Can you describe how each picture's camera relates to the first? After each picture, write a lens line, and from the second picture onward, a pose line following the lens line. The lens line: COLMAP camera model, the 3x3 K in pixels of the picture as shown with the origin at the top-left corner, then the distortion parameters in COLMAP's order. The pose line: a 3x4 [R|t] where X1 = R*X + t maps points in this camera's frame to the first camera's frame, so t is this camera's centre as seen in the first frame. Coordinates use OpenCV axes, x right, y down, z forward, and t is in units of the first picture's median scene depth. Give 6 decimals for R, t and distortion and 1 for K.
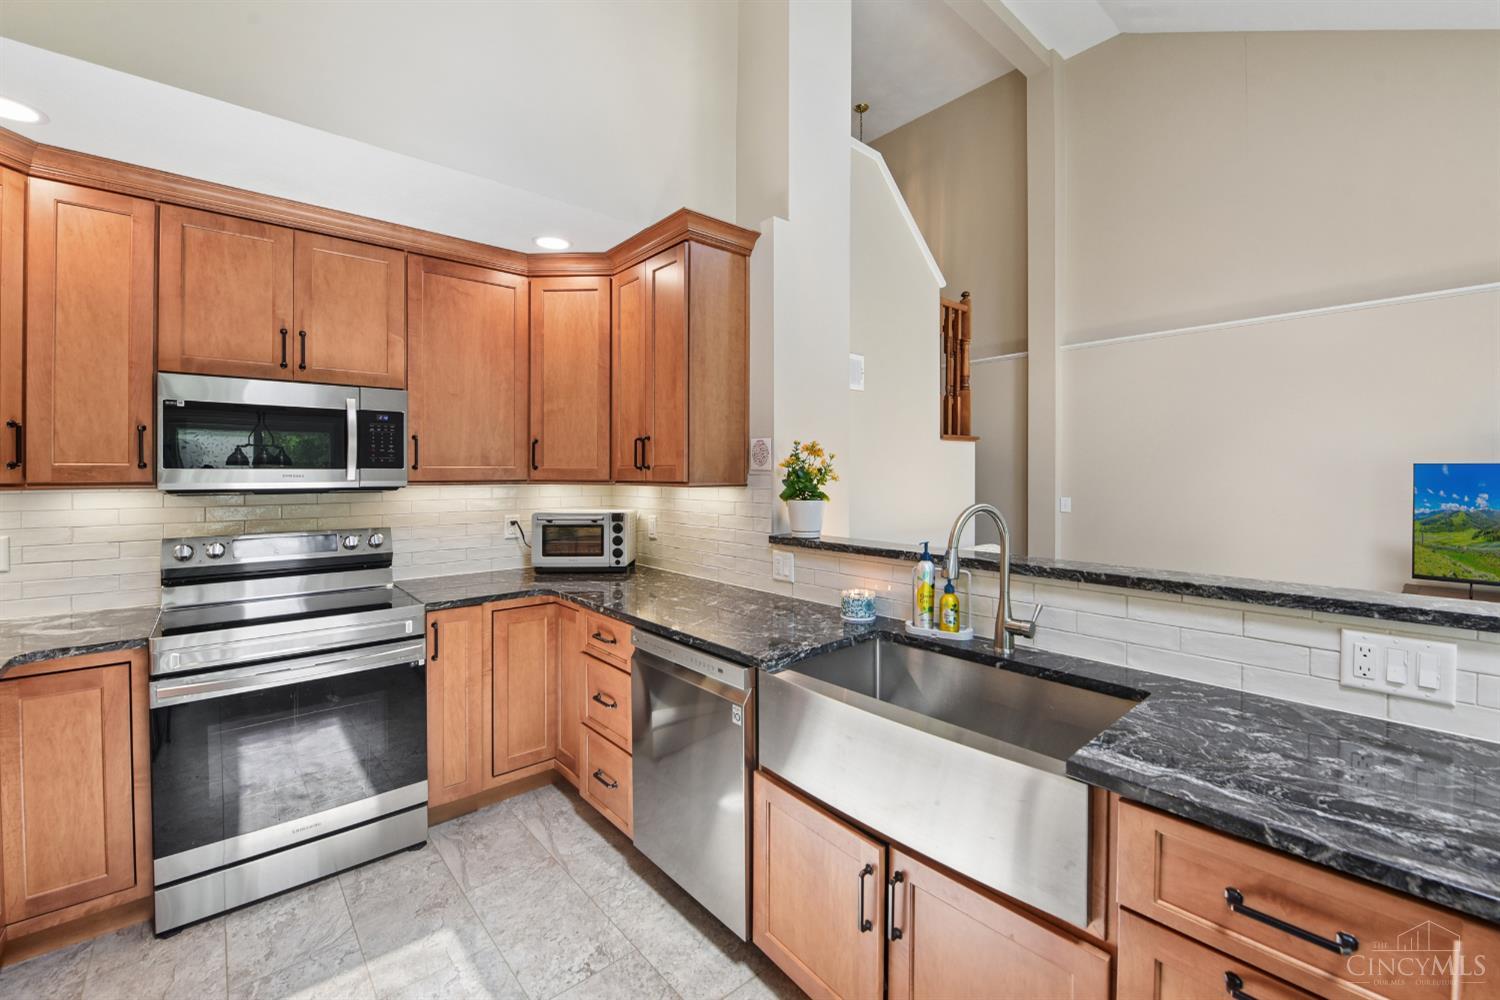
lens RADIAL K [[621.3, 0, 761.7], [0, 621.3, 470.6], [0, 0, 1]] dist [-0.000754, -0.006711]
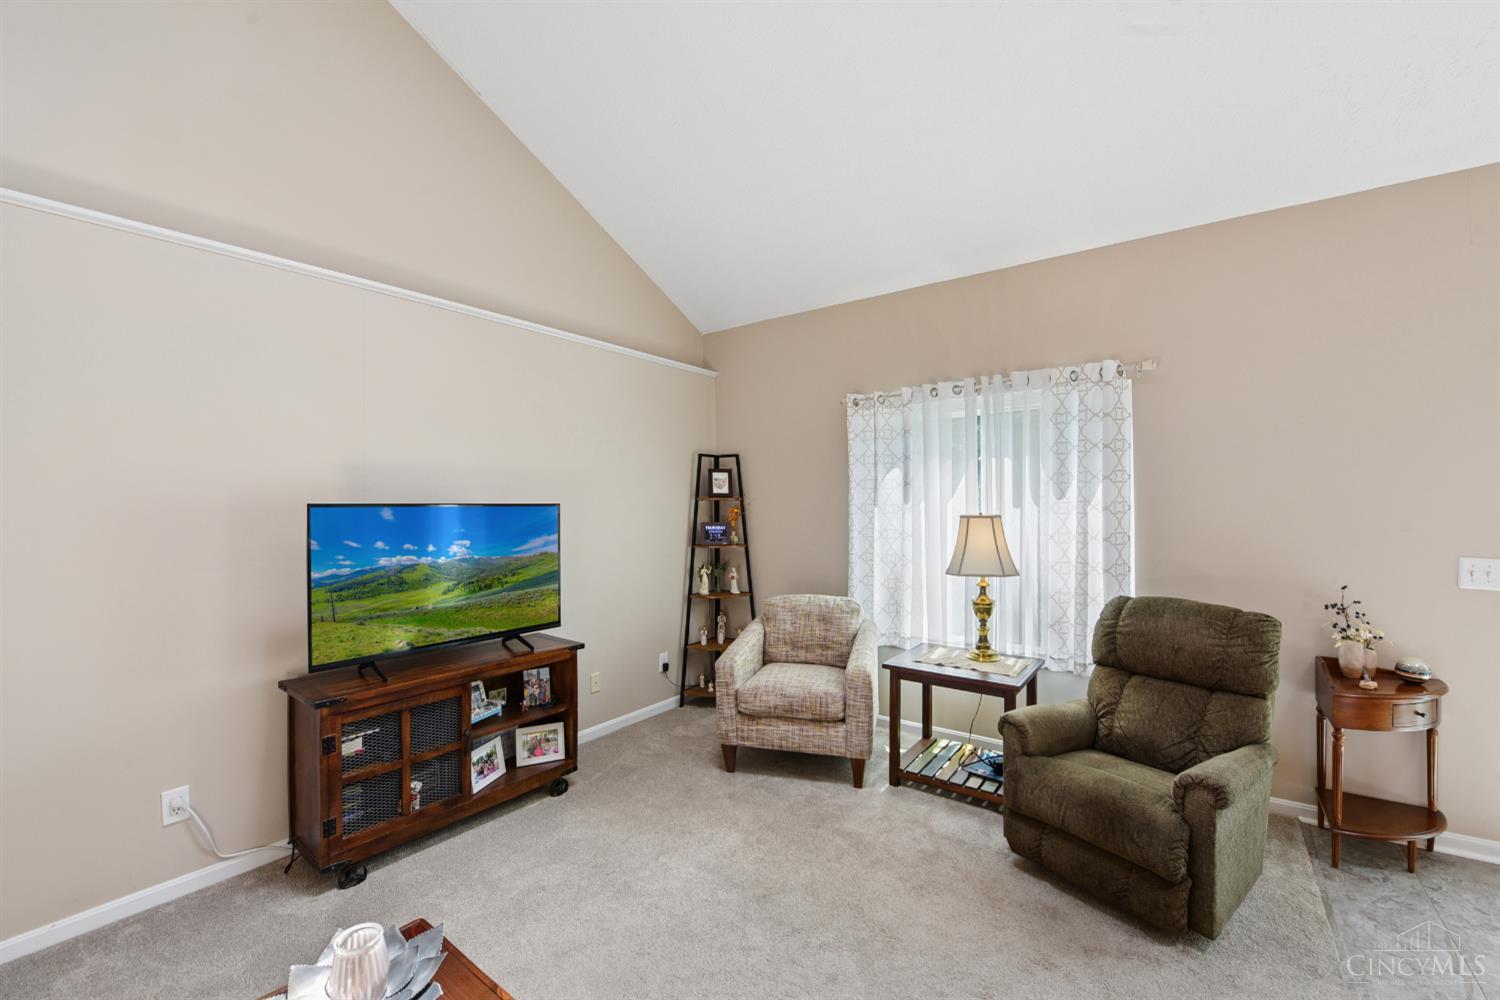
lens RADIAL K [[606.2, 0, 758.6], [0, 606.2, 502.7], [0, 0, 1]] dist [-0.019435, -0.000352]
pose [[-0.201736, 0.002721, 0.979436, 0.401769], [0.006354, 0.999979, -0.001469, -0.015137], [-0.979419, 0.005927, -0.201749, 0.836776]]
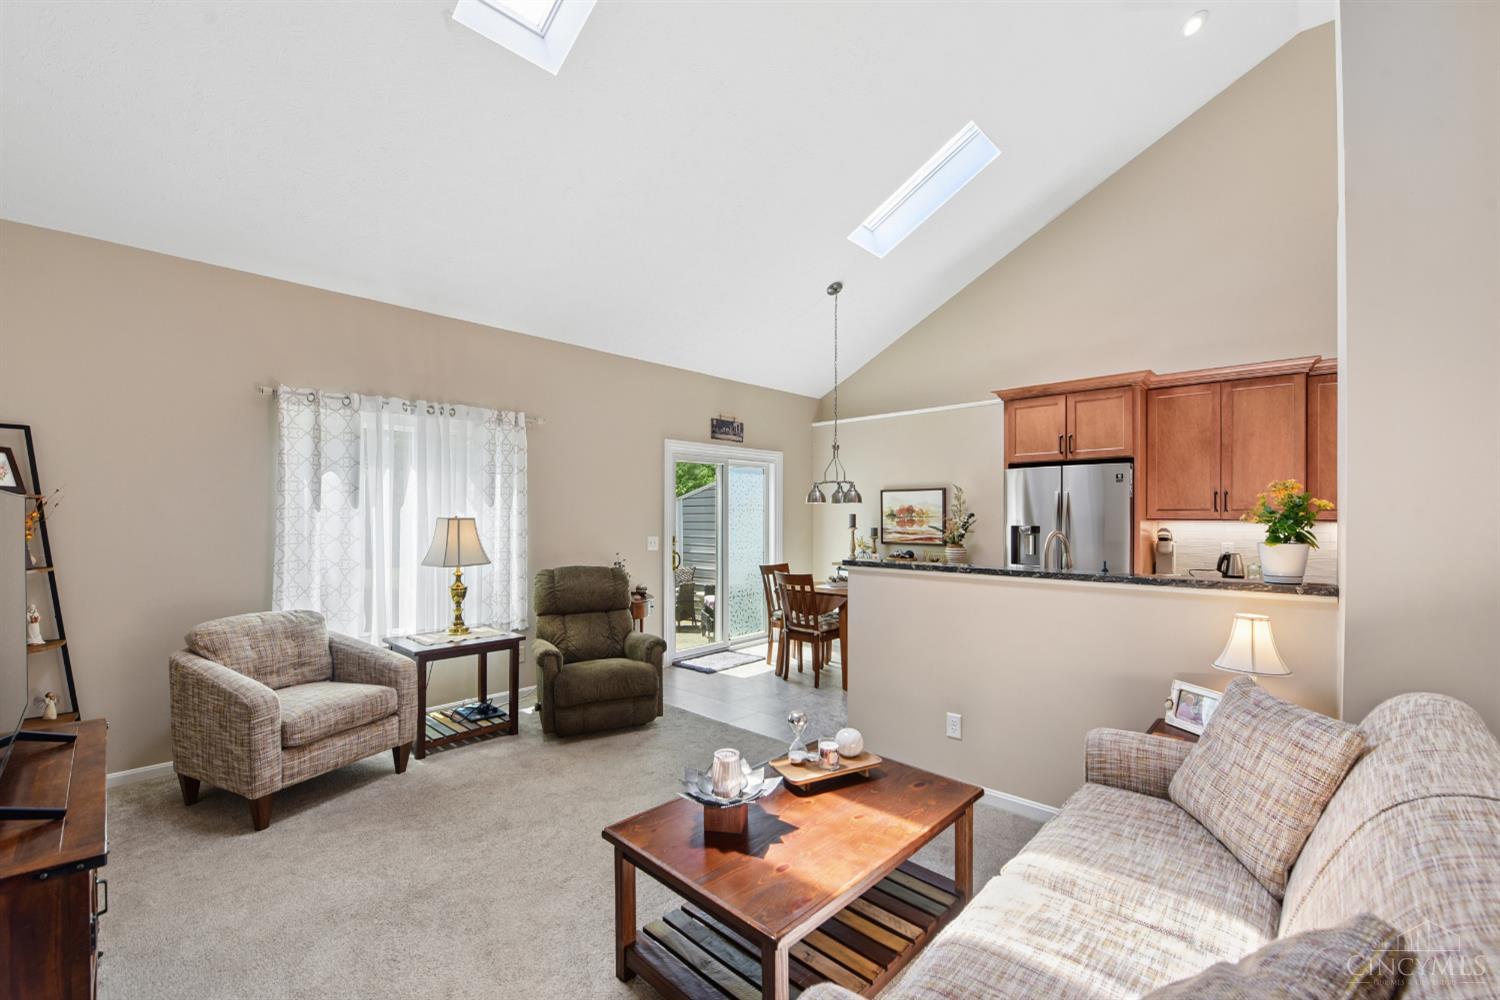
lens RADIAL K [[629.7, 0, 754.3], [0, 629.7, 515.7], [0, 0, 1]] dist [-0.015706, -0.000067]
pose [[-0.995978, -0.000631, -0.089596, 0.902957], [-0.000537, 0.999999, -0.001078, 0.006492], [0.089597, -0.001026, -0.995978, 1.776817]]
